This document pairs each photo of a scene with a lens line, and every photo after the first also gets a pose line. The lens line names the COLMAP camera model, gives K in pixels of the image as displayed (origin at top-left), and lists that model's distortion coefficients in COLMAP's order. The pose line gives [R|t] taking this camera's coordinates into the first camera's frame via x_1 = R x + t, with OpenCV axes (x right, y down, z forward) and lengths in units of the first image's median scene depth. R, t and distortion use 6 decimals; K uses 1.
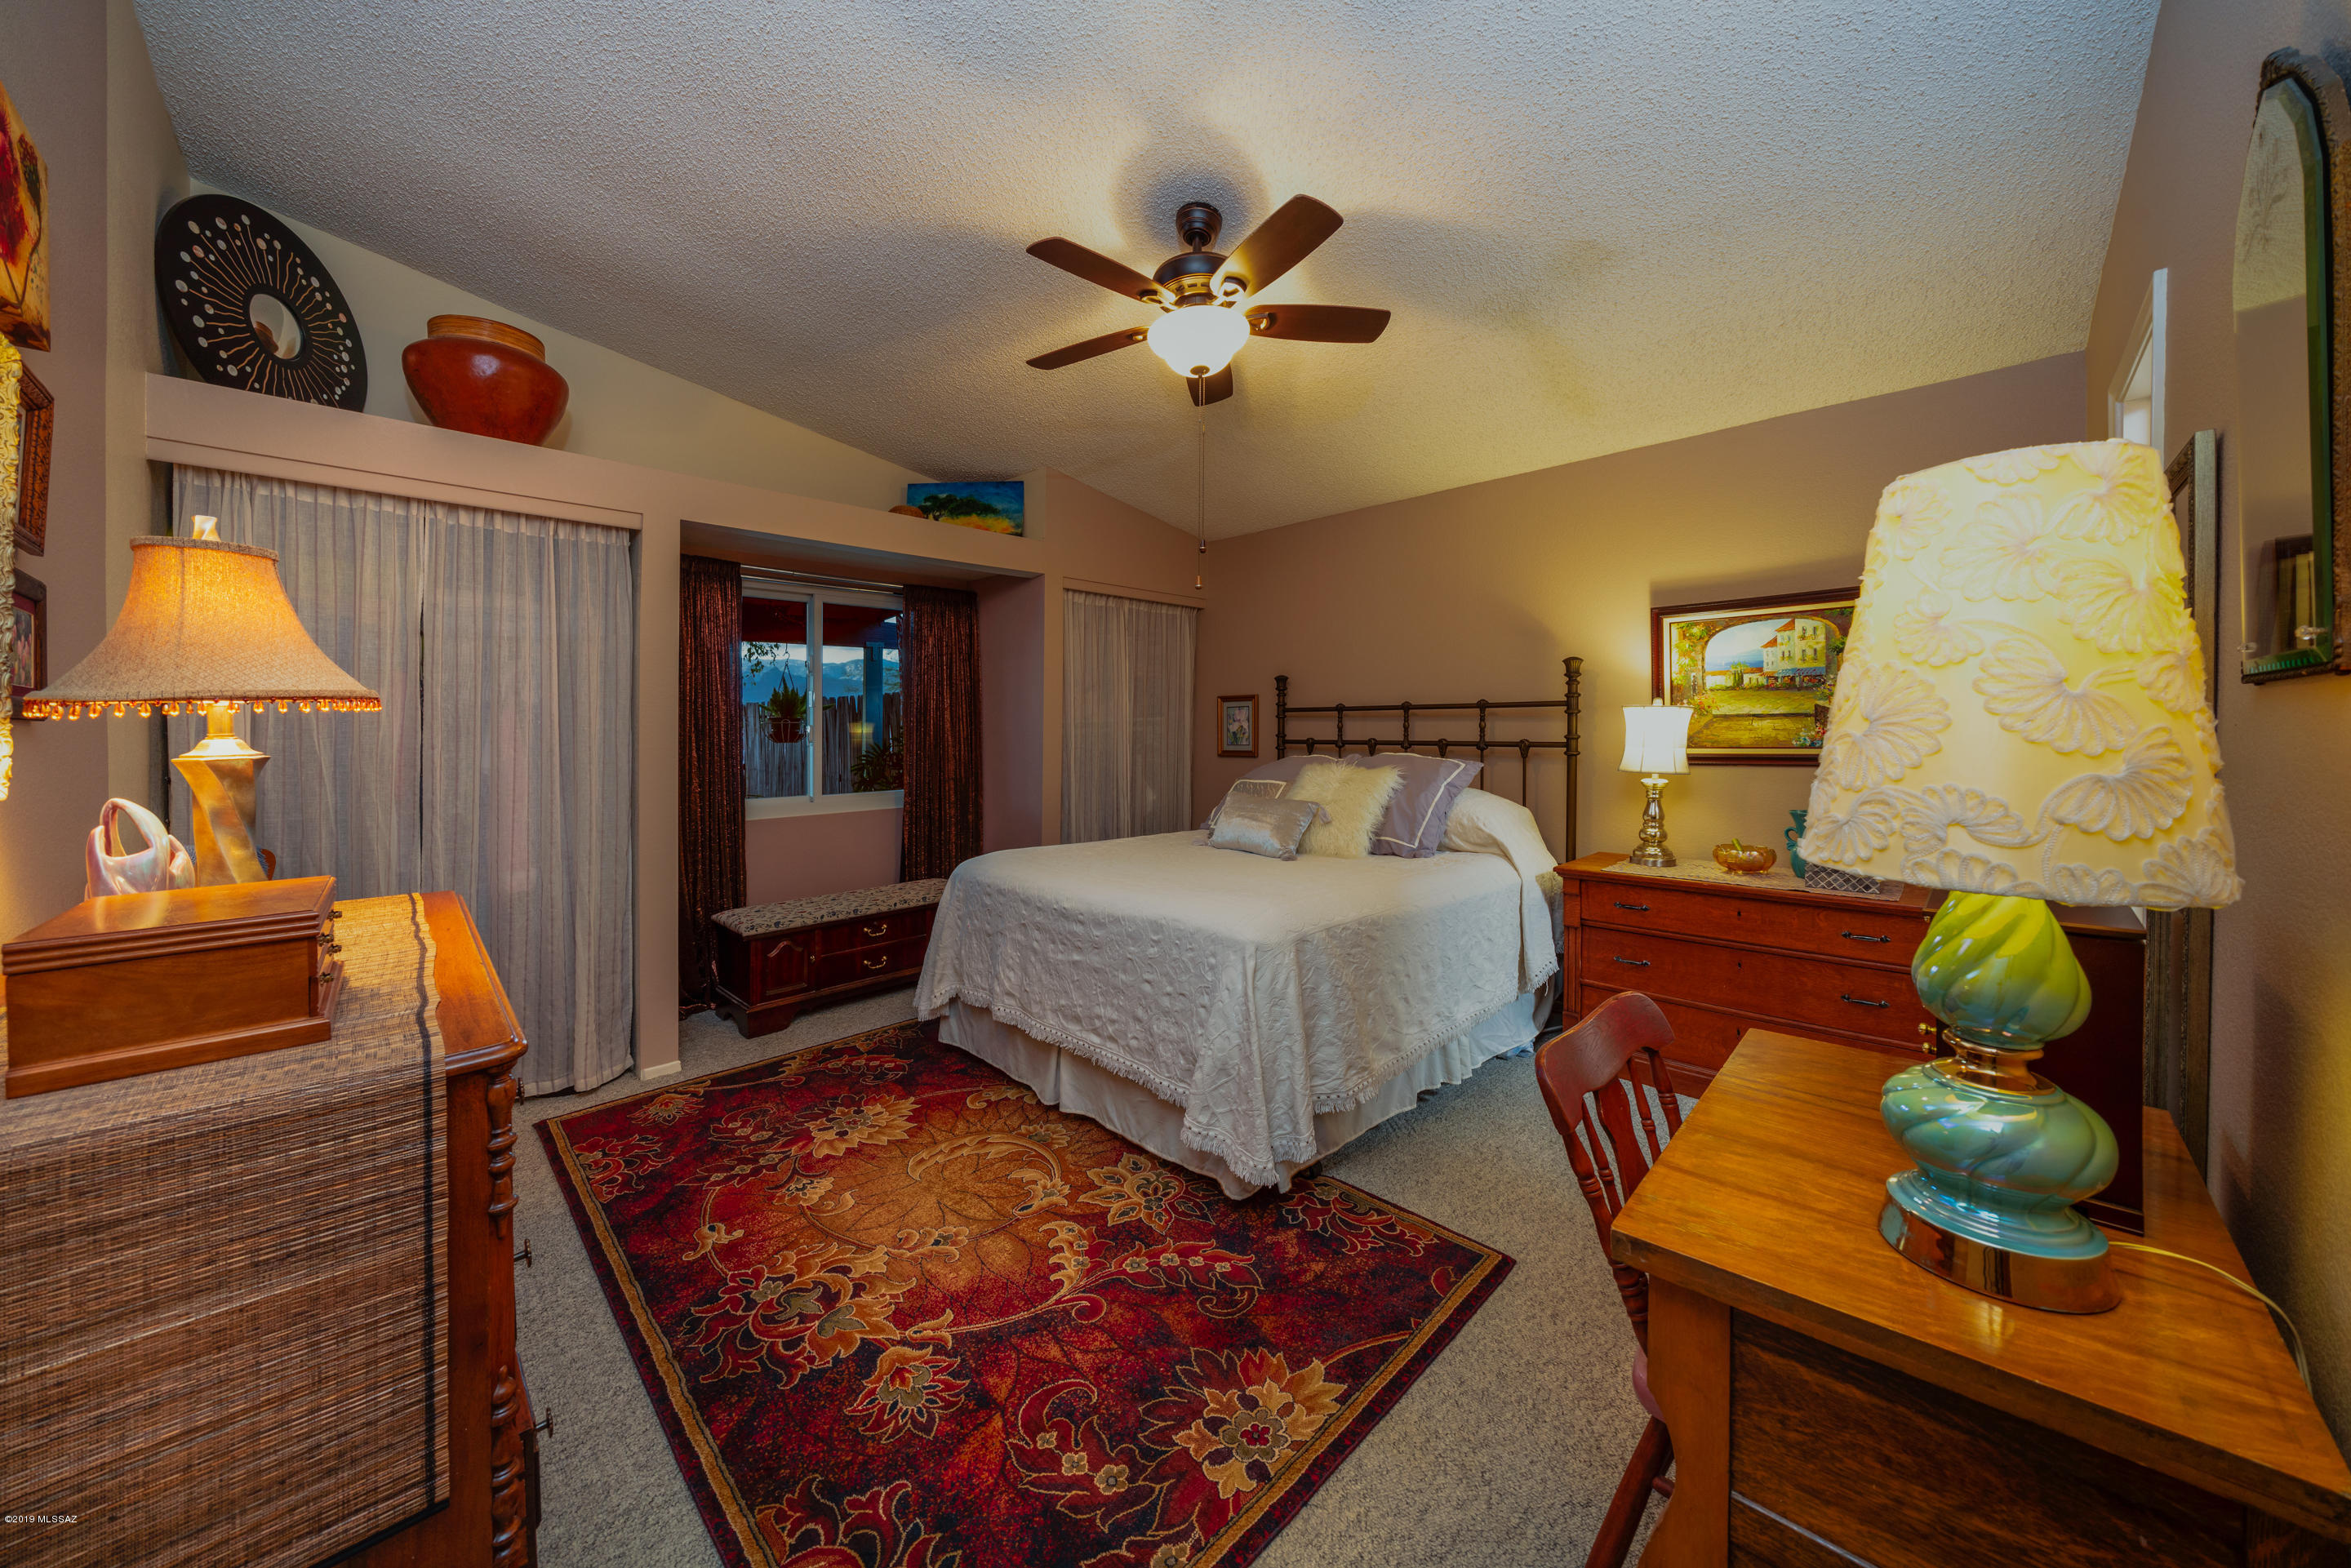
lens RADIAL K [[813.5, 0, 1168.4], [0, 813.5, 710.3], [0, 0, 1]] dist [0.000230, -0.000054]
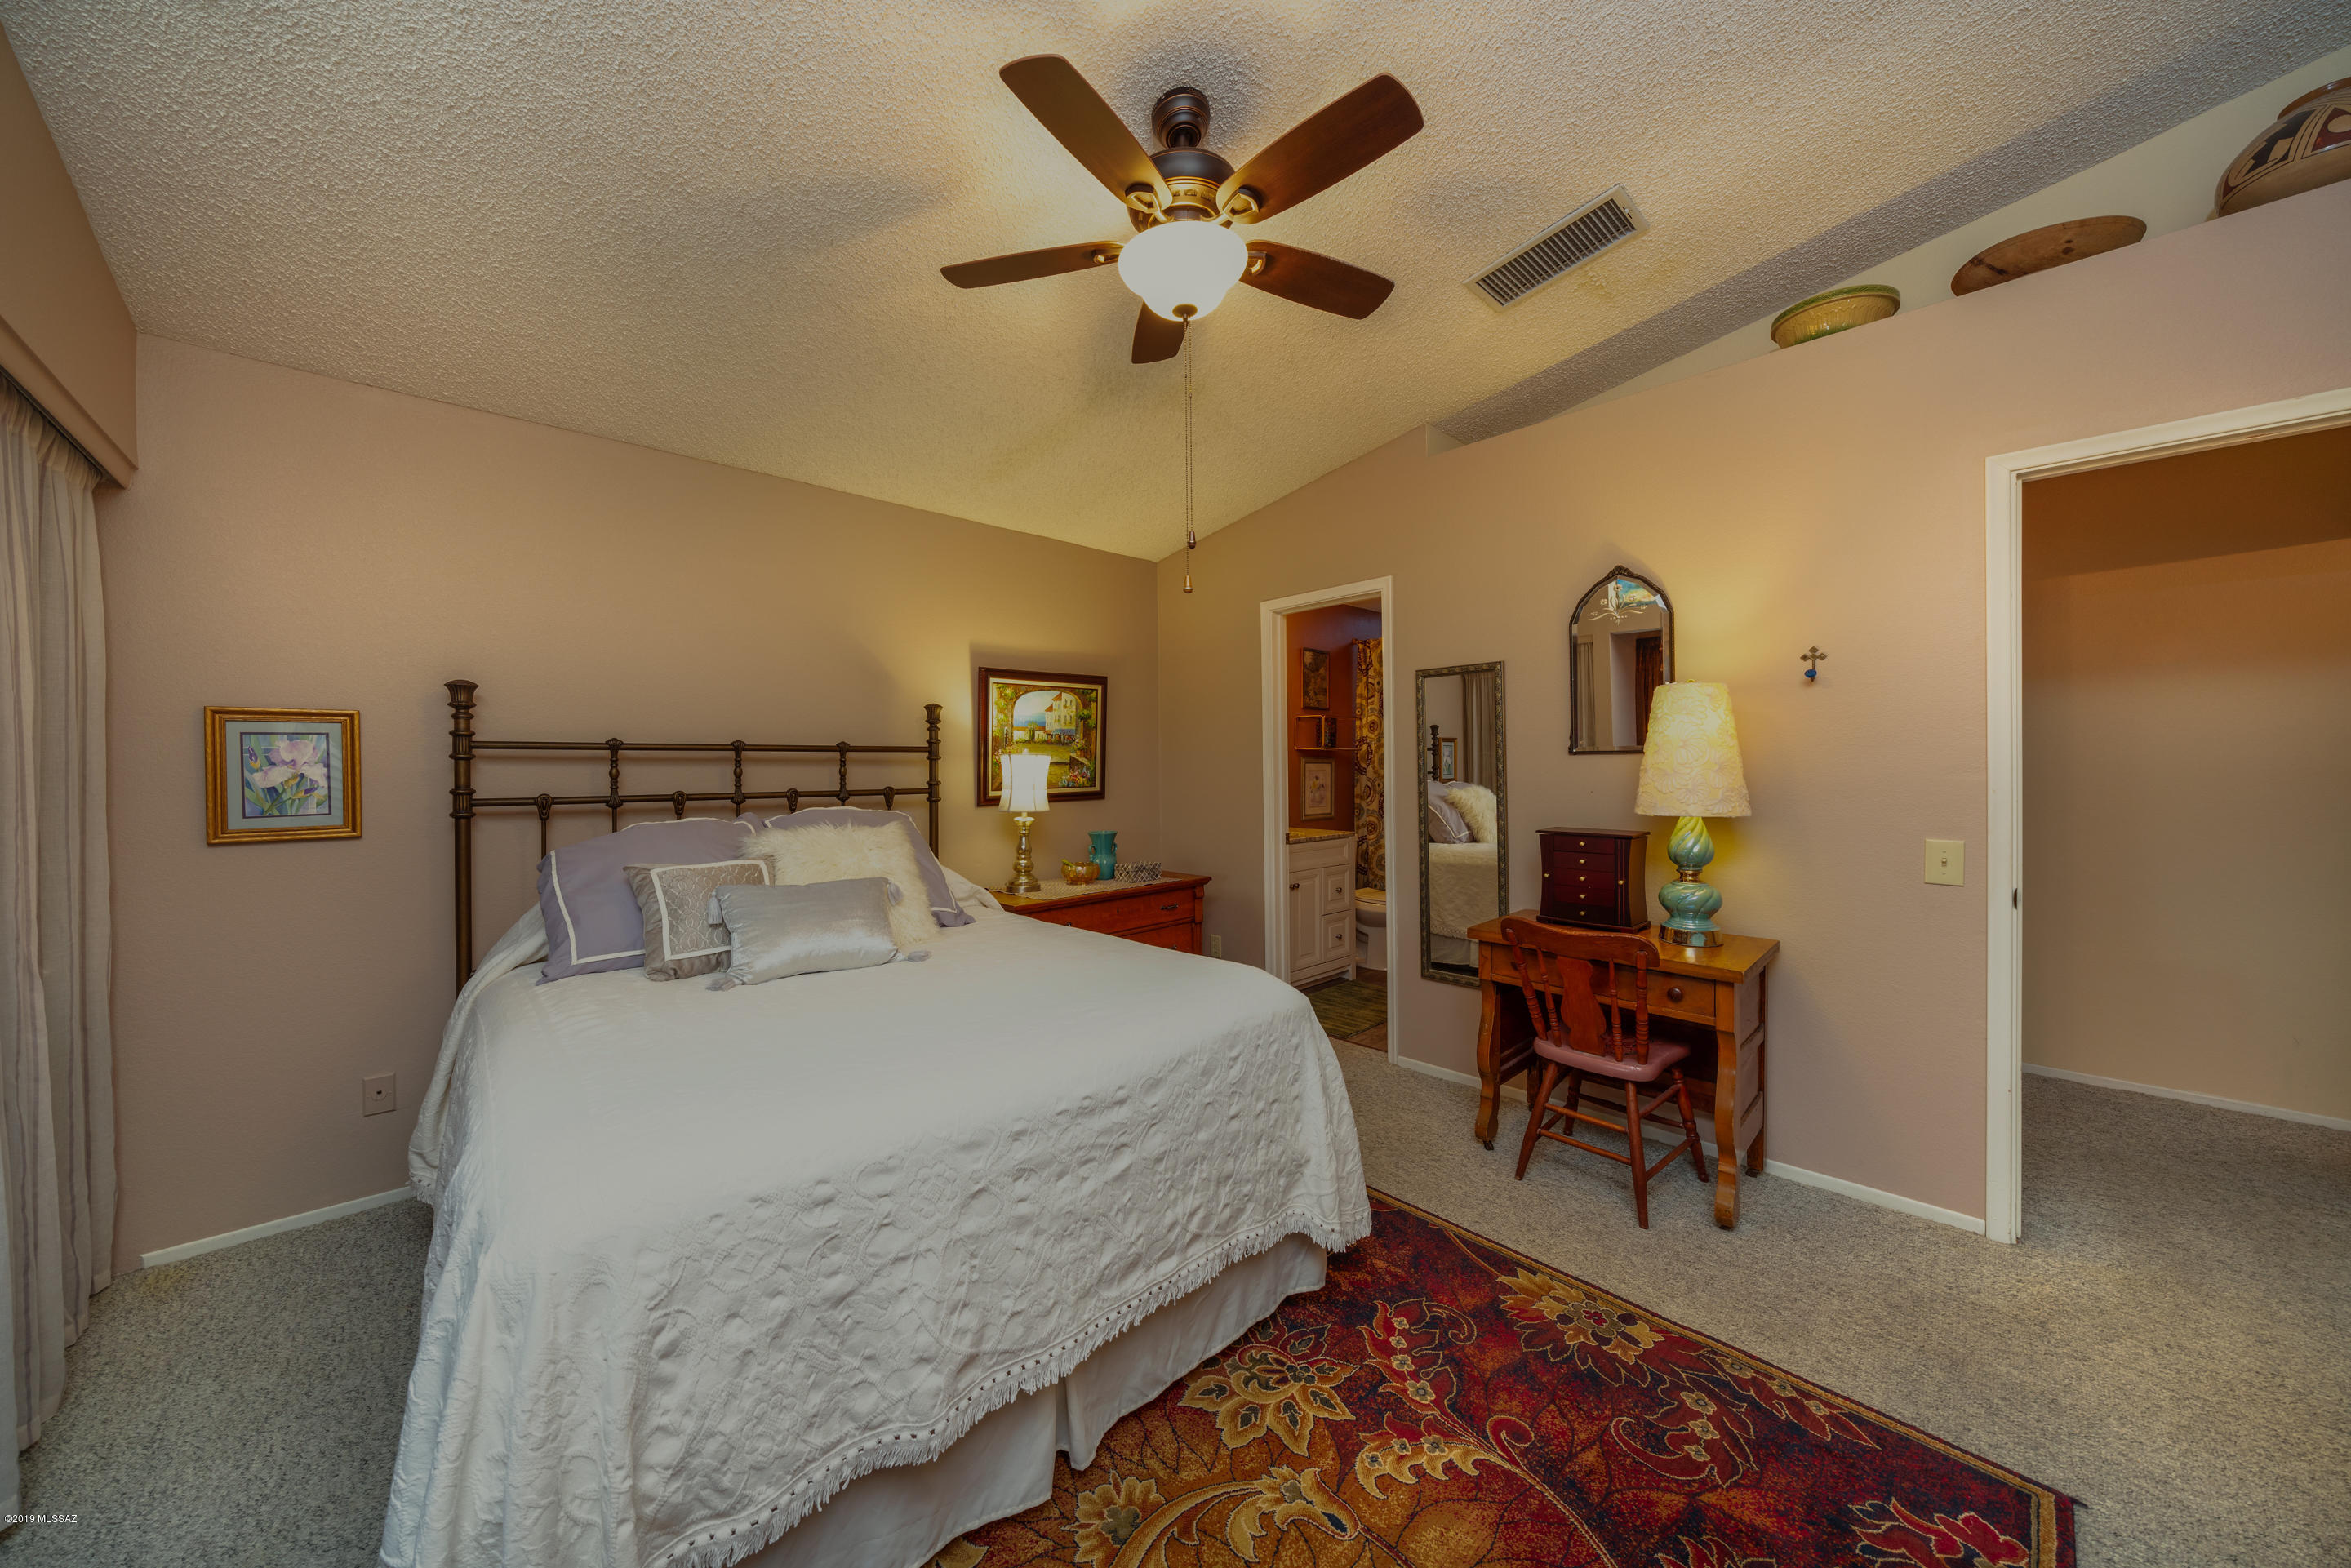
lens RADIAL K [[818.9, 0, 1168.7], [0, 818.9, 752.6], [0, 0, 1]] dist [-0.002188, -0.000048]
pose [[0.031617, 0.022773, 0.999241, -0.715333], [-0.015014, 0.999638, -0.022307, 0.018819], [-0.999387, -0.014297, 0.031947, 0.957223]]
